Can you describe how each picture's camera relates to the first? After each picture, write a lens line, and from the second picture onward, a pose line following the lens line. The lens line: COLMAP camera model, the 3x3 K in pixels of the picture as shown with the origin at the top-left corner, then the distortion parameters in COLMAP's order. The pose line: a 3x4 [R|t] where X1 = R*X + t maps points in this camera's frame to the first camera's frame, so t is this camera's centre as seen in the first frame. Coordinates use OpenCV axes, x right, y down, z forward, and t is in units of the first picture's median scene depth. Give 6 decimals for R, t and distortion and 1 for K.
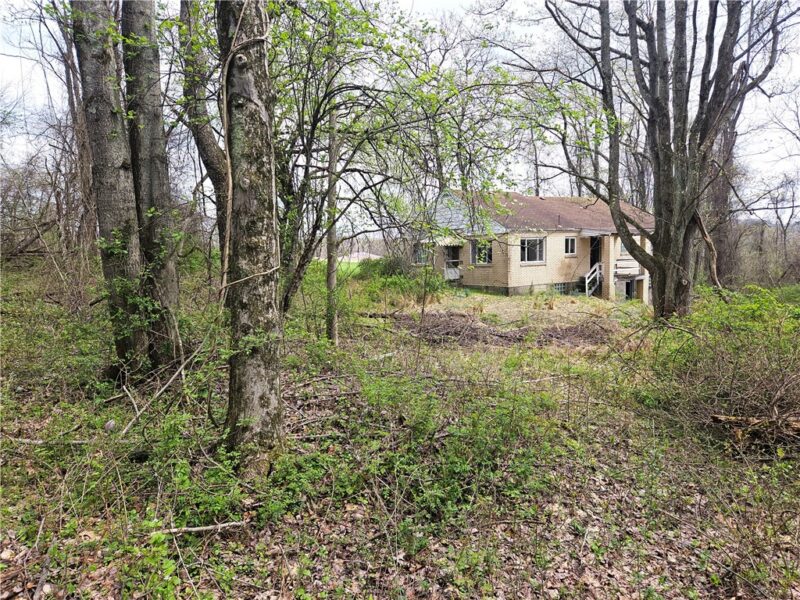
lens RADIAL K [[511.0, 0, 400.0], [0, 511.0, 300.0], [0, 0, 1]] dist [-0.000419, -0.021115]
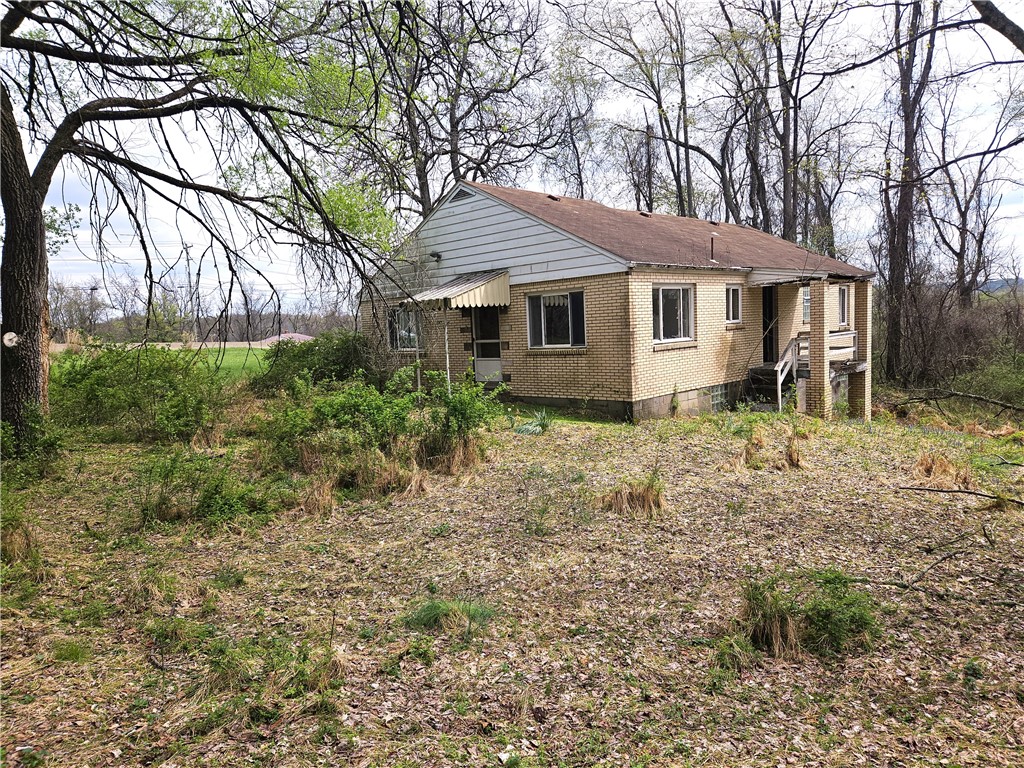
lens RADIAL K [[690.1, 0, 512.0], [0, 690.1, 384.0], [0, 0, 1]] dist [0.084707, 0.000043]
pose [[0.974525, -0.035889, 0.221389, -0.007661], [0.040186, 0.999081, -0.014933, -0.032746], [-0.220649, 0.023450, 0.975071, 0.440438]]
